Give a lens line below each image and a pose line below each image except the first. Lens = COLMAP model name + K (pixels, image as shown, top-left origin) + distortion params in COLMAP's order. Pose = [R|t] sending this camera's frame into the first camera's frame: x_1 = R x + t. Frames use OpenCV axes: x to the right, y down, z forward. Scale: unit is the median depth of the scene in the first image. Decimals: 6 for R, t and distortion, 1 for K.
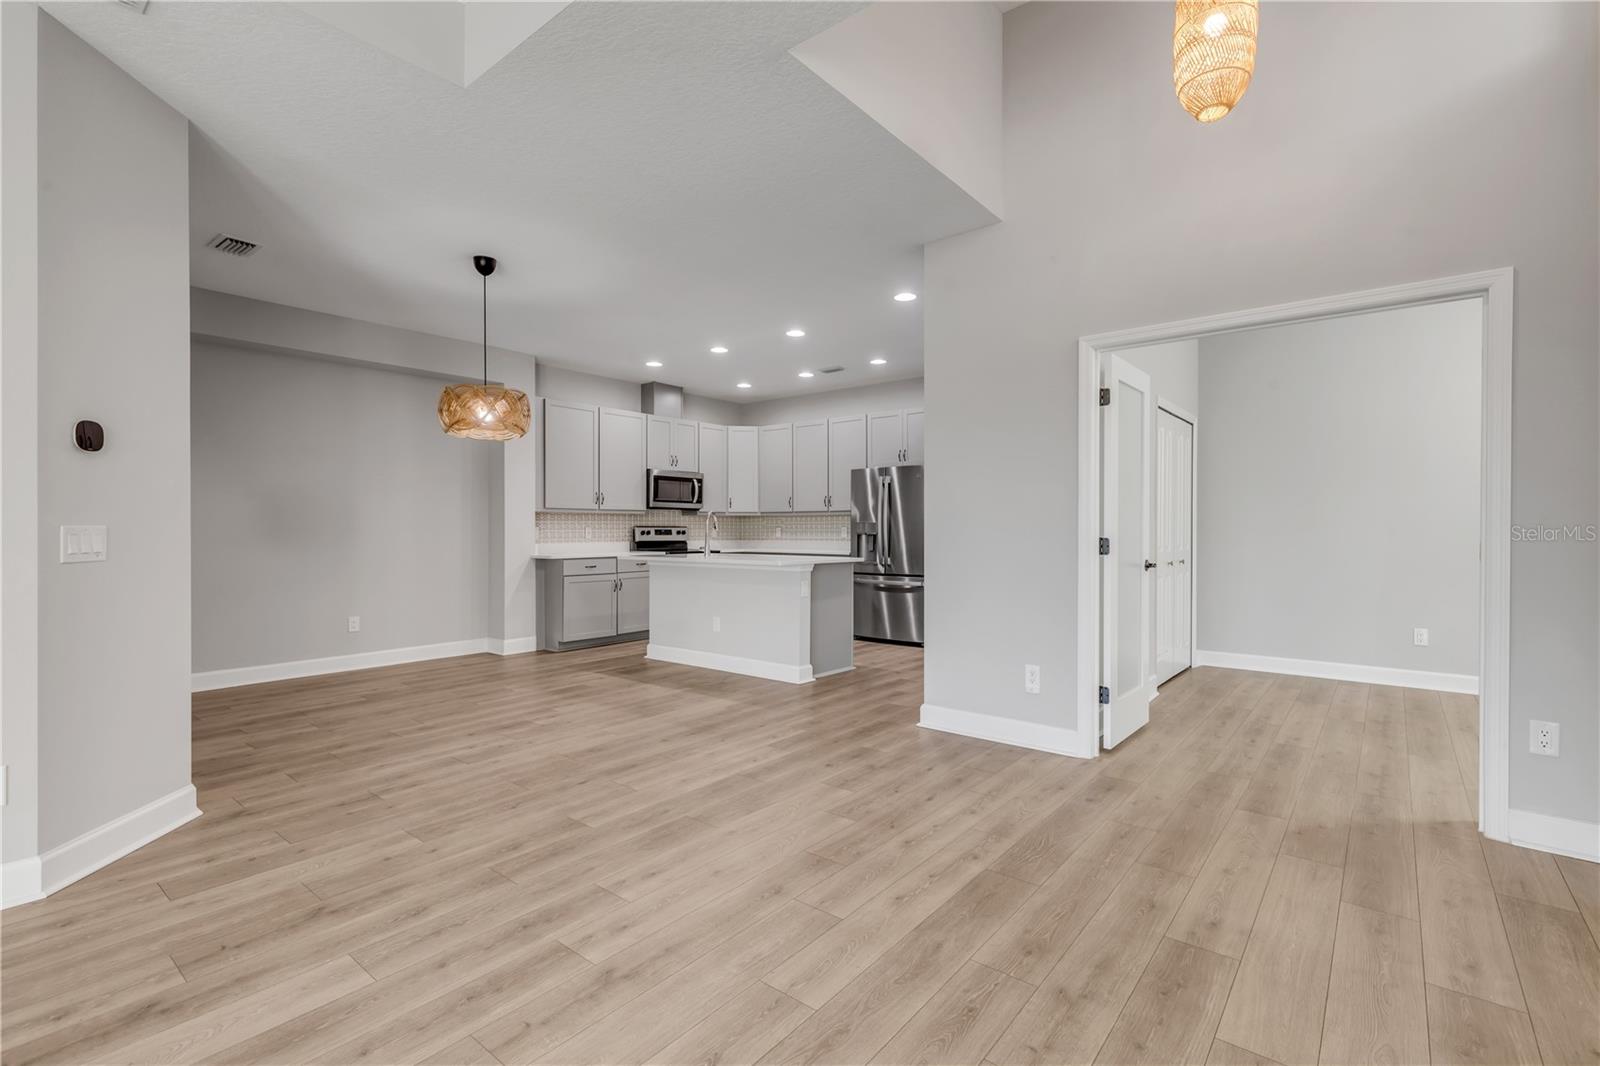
lens RADIAL K [[724.3, 0, 807.3], [0, 724.3, 530.1], [0, 0, 1]] dist [0.005052, -0.000050]
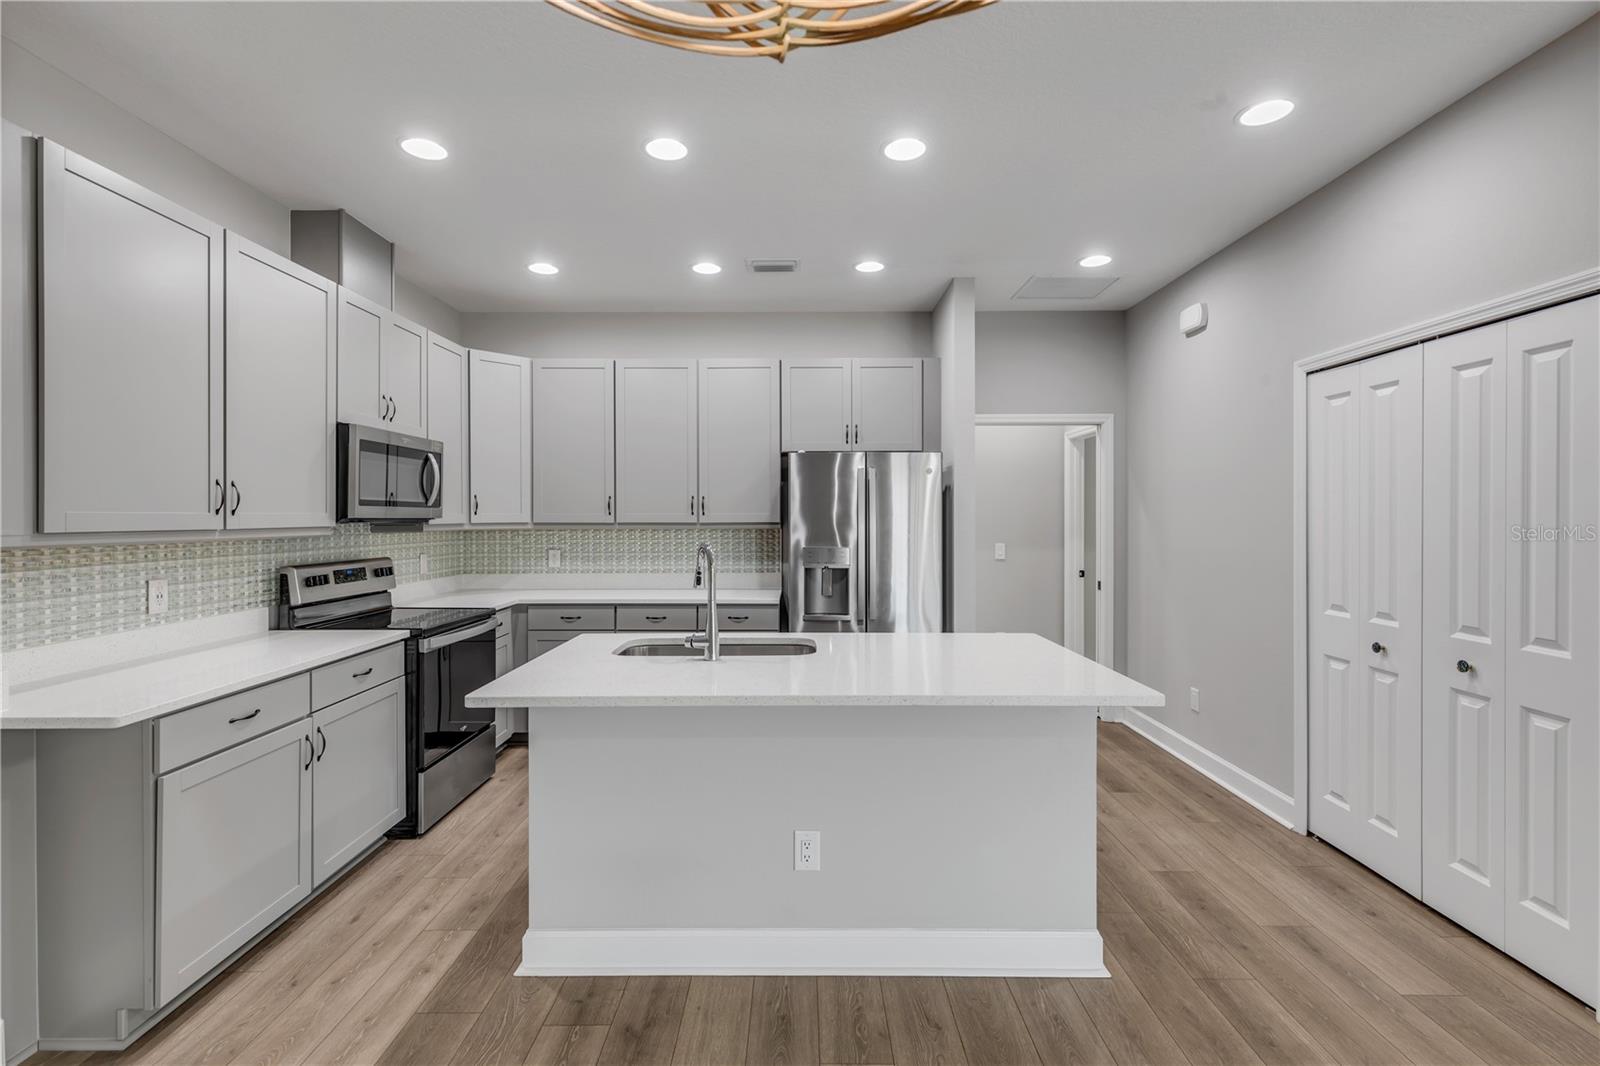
lens RADIAL K [[724.3, 0, 807.3], [0, 724.3, 530.1], [0, 0, 1]] dist [0.005052, -0.000050]
pose [[0.774052, -0.013475, 0.632979, -0.612320], [0.001939, 0.999819, 0.018913, -0.072863], [-0.633119, -0.013413, 0.773938, 1.184961]]
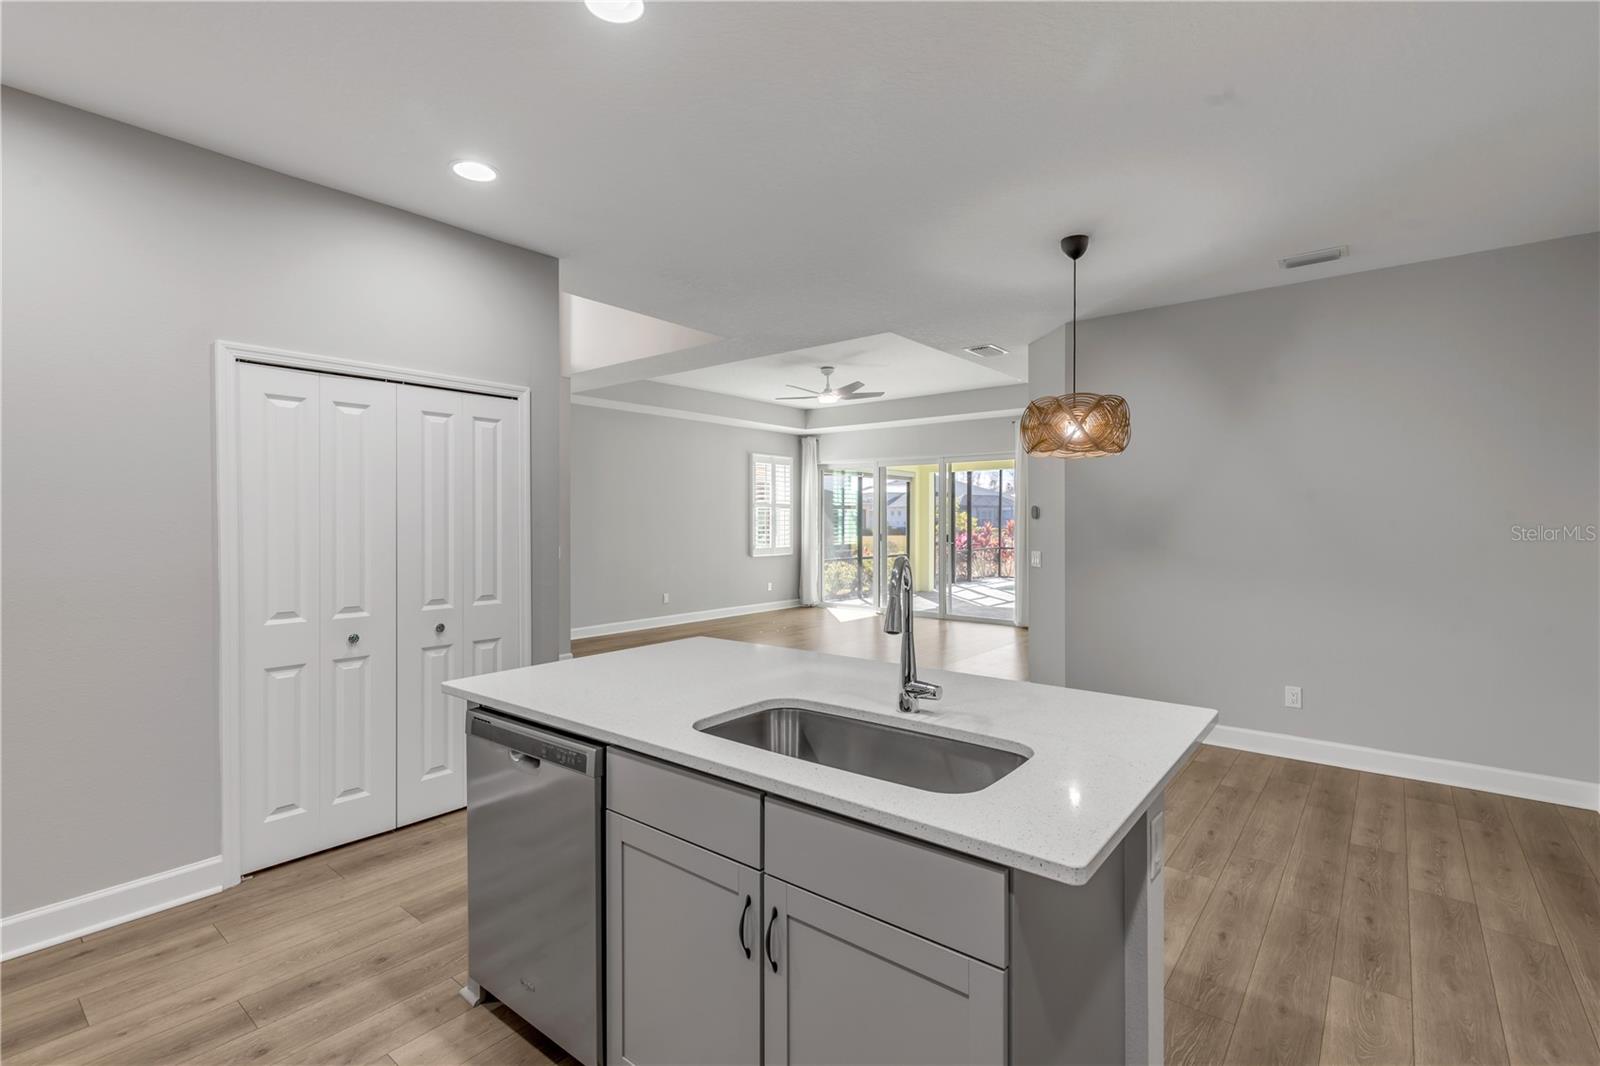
lens RADIAL K [[737.4, 0, 800.0], [0, 737.4, 533.0], [0, 0, 1]] dist [0.017987, -0.000065]
pose [[-0.999963, -0.002082, 0.008401, -0.177362], [-0.001916, 0.999804, 0.019680, -0.076220], [-0.008441, 0.019663, -0.999771, 2.318174]]
